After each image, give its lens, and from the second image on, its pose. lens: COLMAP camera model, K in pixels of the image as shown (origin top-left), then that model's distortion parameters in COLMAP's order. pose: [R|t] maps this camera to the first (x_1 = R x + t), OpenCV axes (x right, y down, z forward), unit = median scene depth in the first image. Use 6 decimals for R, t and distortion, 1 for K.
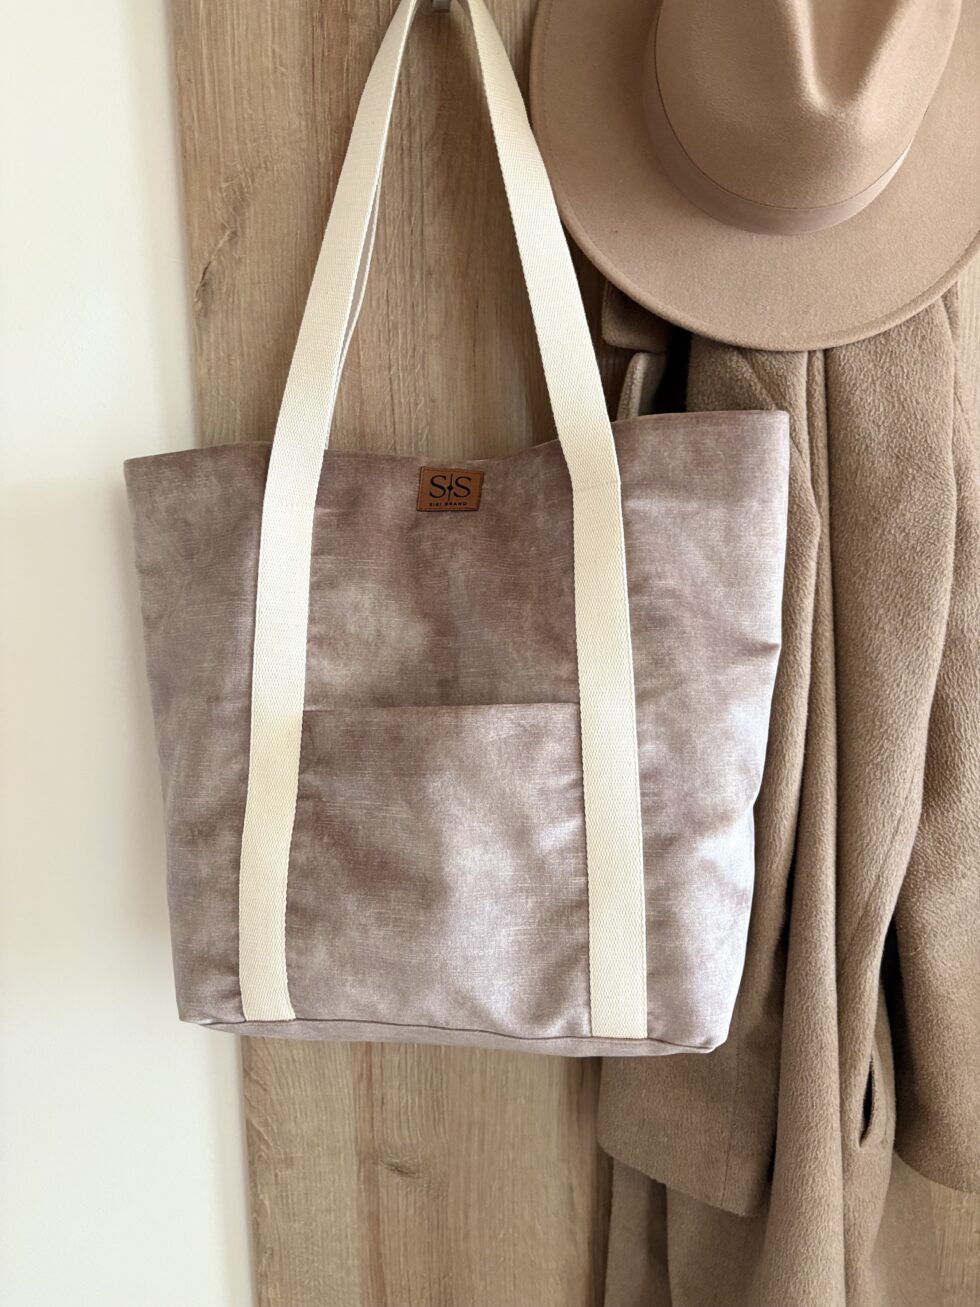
lens RADIAL K [[1018.3, 0, 490.2], [0, 1018.3, 668.4], [0, 0, 1]] dist [0.033776, -0.062007]
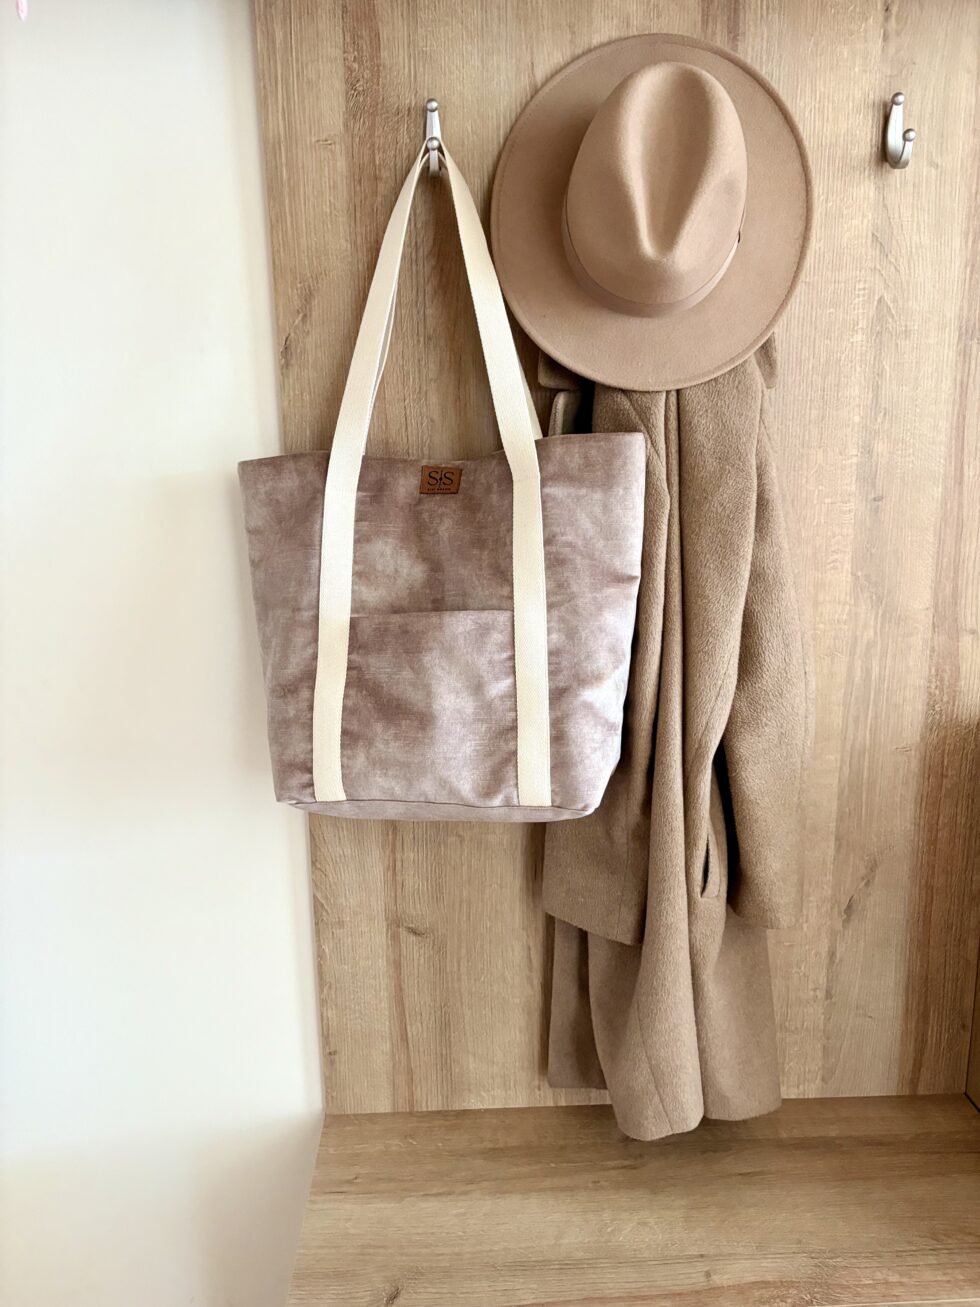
lens RADIAL K [[1013.4, 0, 488.0], [0, 1013.4, 676.4], [0, 0, 1]] dist [0.116448, -0.387104]
pose [[0.999006, 0.004257, -0.044365, 0.108366], [-0.002451, 0.999169, 0.040692, 0.067748], [0.044501, -0.040543, 0.998186, -0.611089]]
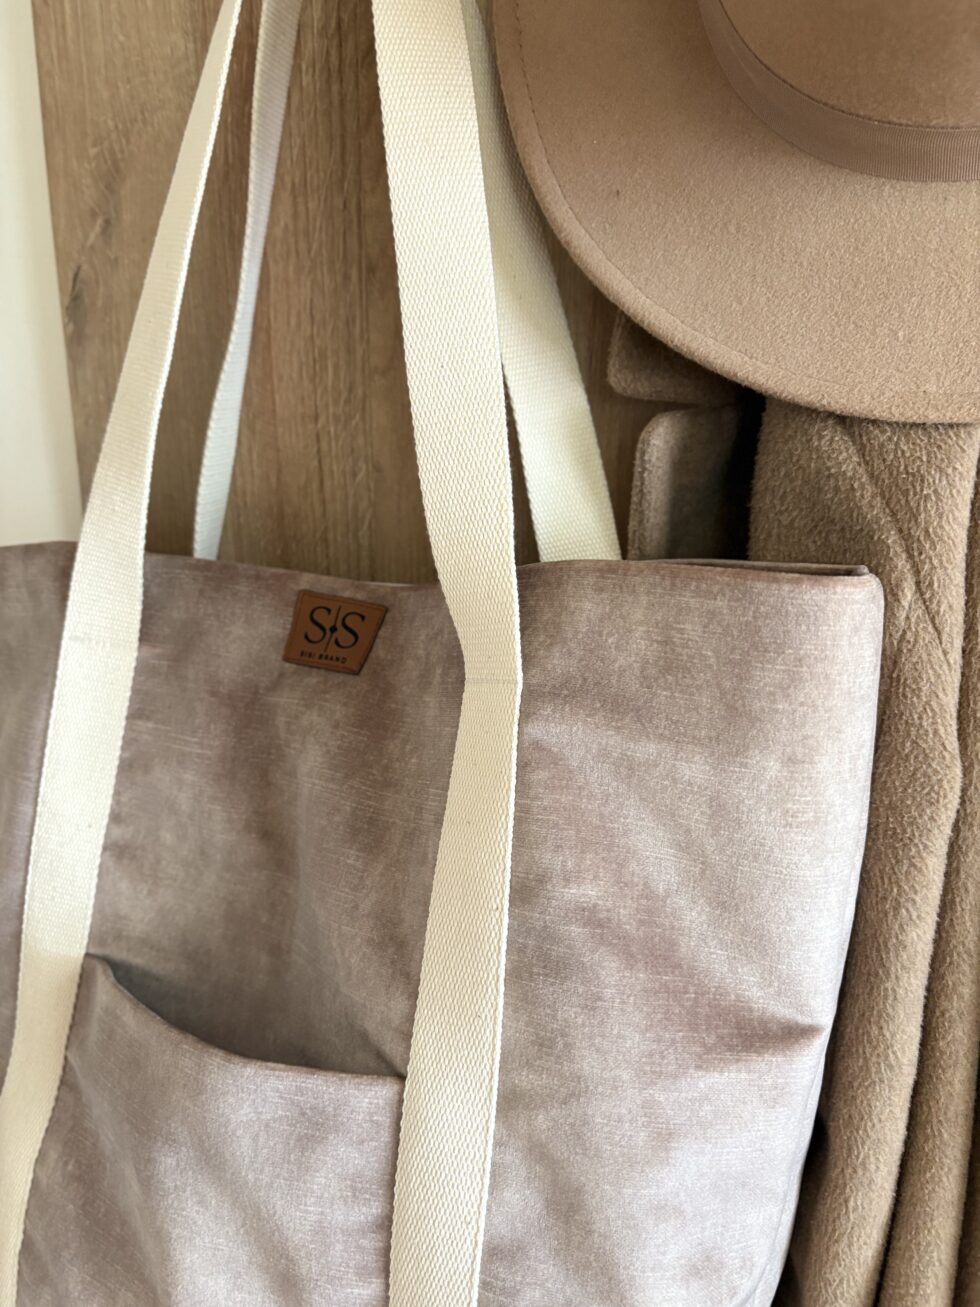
lens RADIAL K [[1018.3, 0, 490.2], [0, 1018.3, 668.4], [0, 0, 1]] dist [0.033776, -0.062007]
pose [[0.935059, 0.102073, -0.339479, 0.267921], [-0.080660, 0.993791, 0.076639, -0.212150], [0.345194, -0.044280, 0.937486, 0.456010]]
